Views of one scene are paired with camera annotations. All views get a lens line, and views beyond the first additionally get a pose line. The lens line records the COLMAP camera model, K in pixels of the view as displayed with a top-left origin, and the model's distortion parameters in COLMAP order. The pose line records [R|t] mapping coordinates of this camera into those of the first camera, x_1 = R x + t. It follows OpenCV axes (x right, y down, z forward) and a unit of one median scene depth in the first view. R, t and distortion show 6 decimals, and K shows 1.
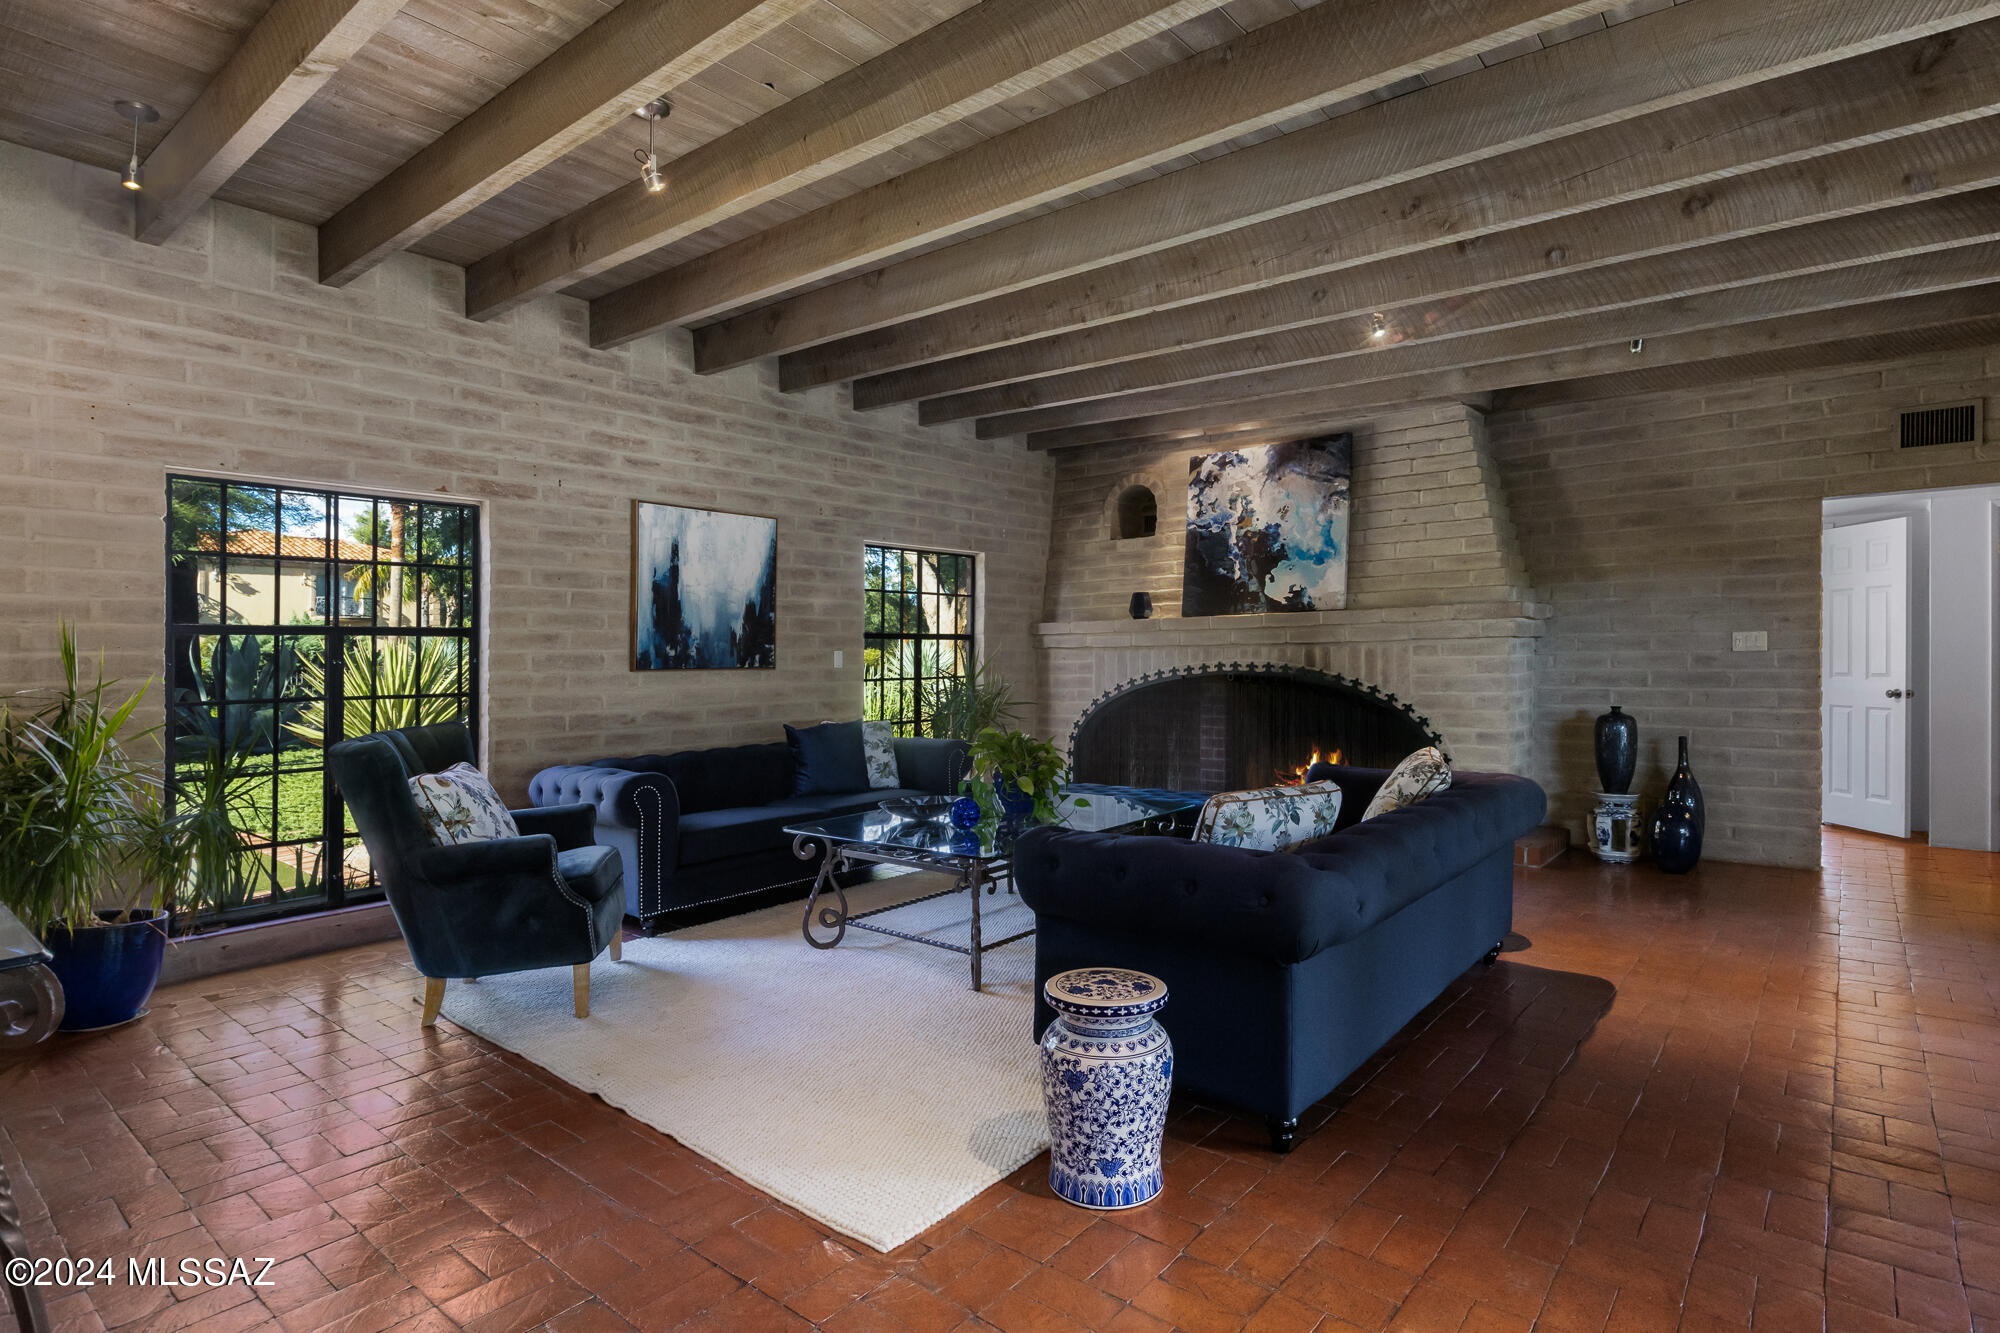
lens RADIAL K [[1031.8, 0, 1001.2], [0, 1031.8, 654.5], [0, 0, 1]] dist [0.005788, 0.000291]
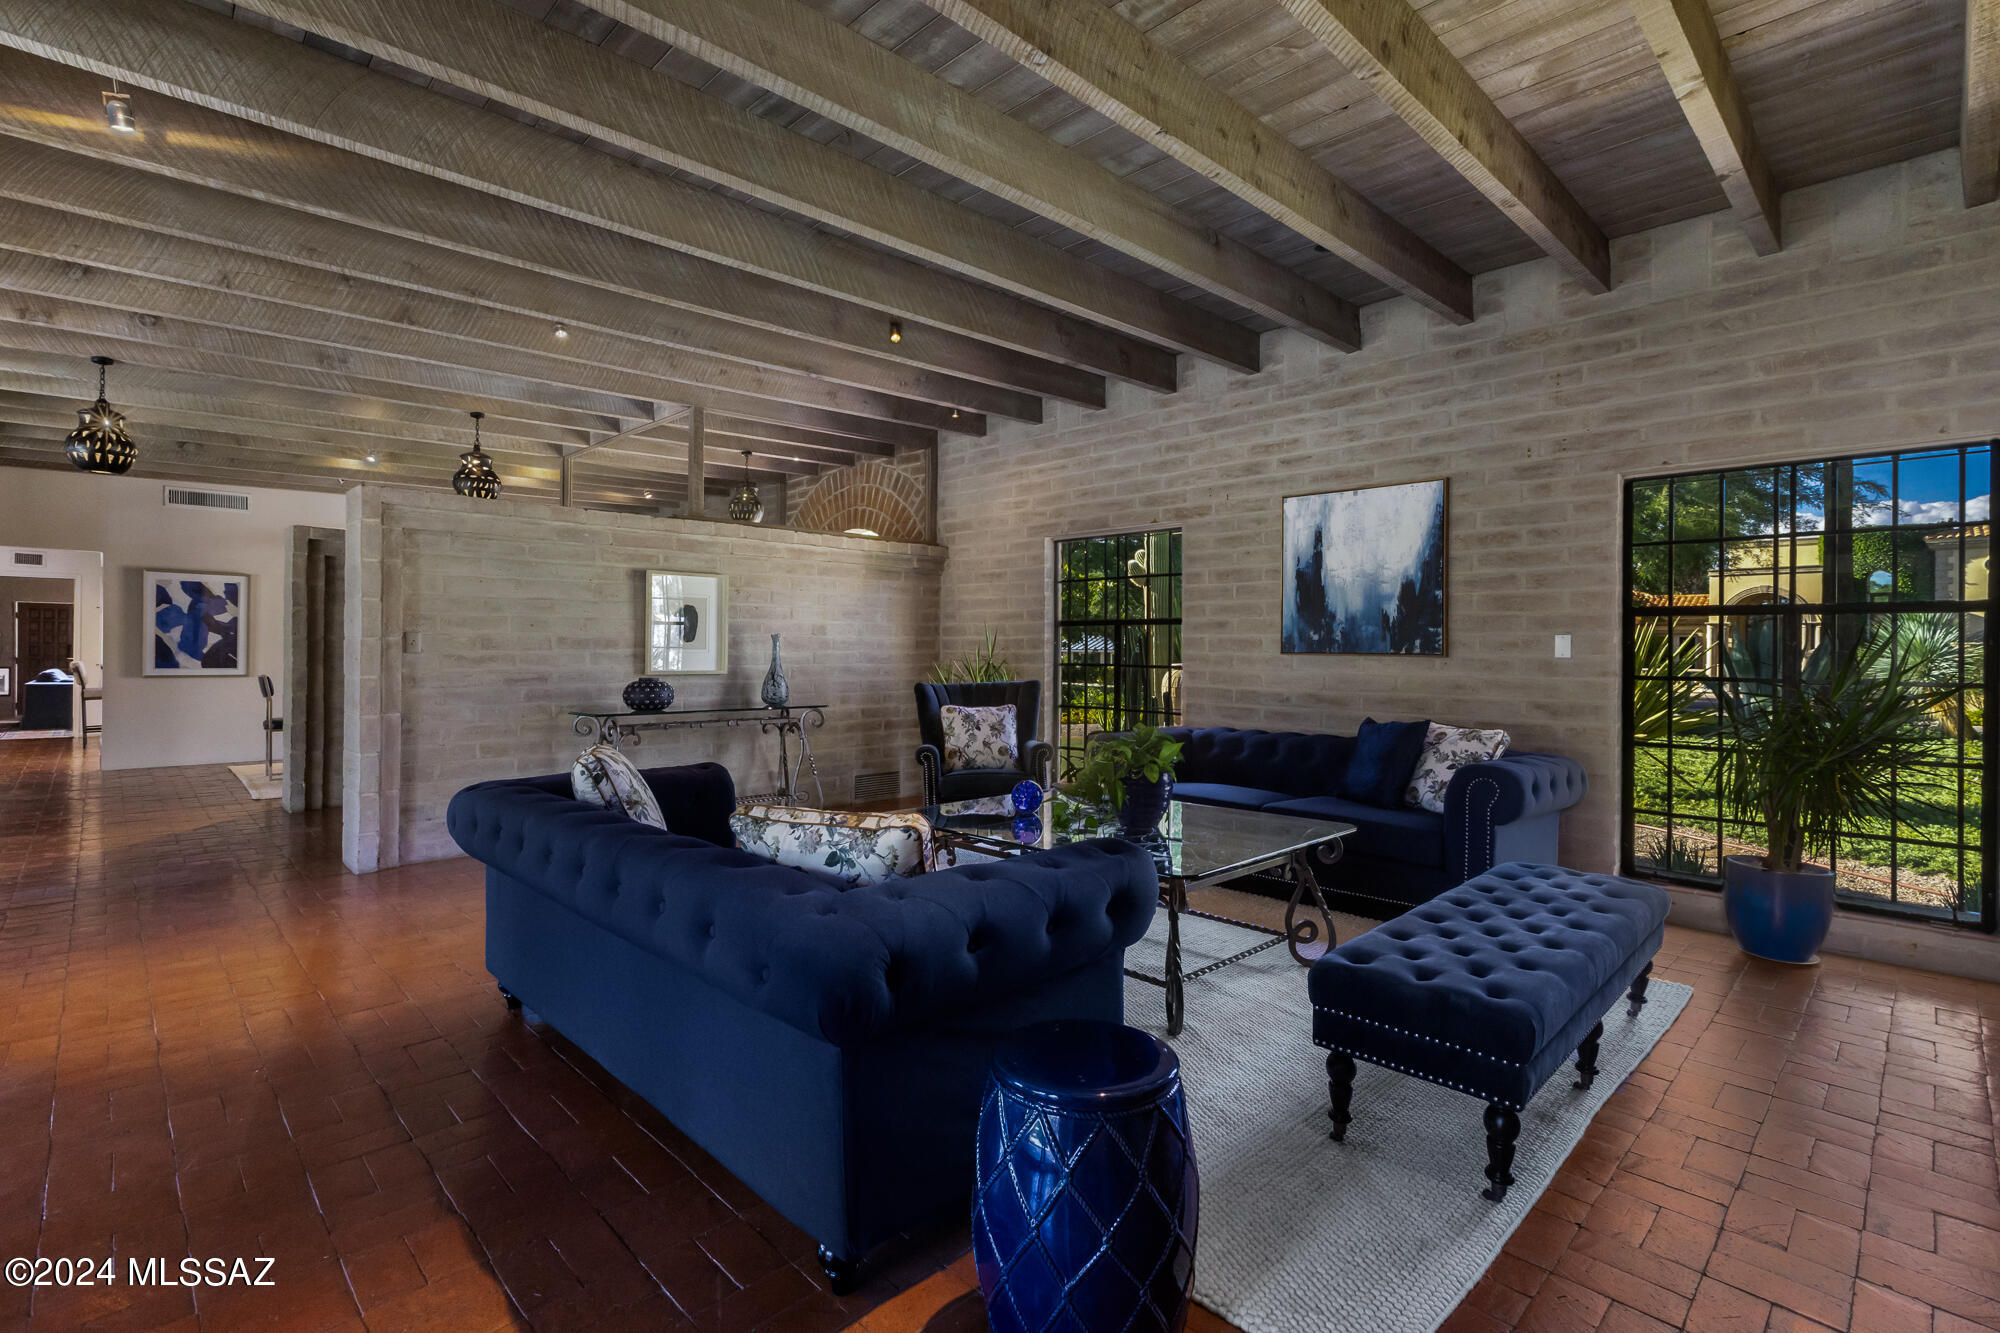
lens RADIAL K [[936.1, 0, 1028.3], [0, 936.1, 639.6], [0, 0, 1]] dist [-0.004174, -0.000550]
pose [[-0.097148, 0.000727, -0.995270, 0.640245], [-0.005203, 0.999986, 0.001239, 0.001159], [0.995256, 0.005299, -0.097143, 0.810297]]
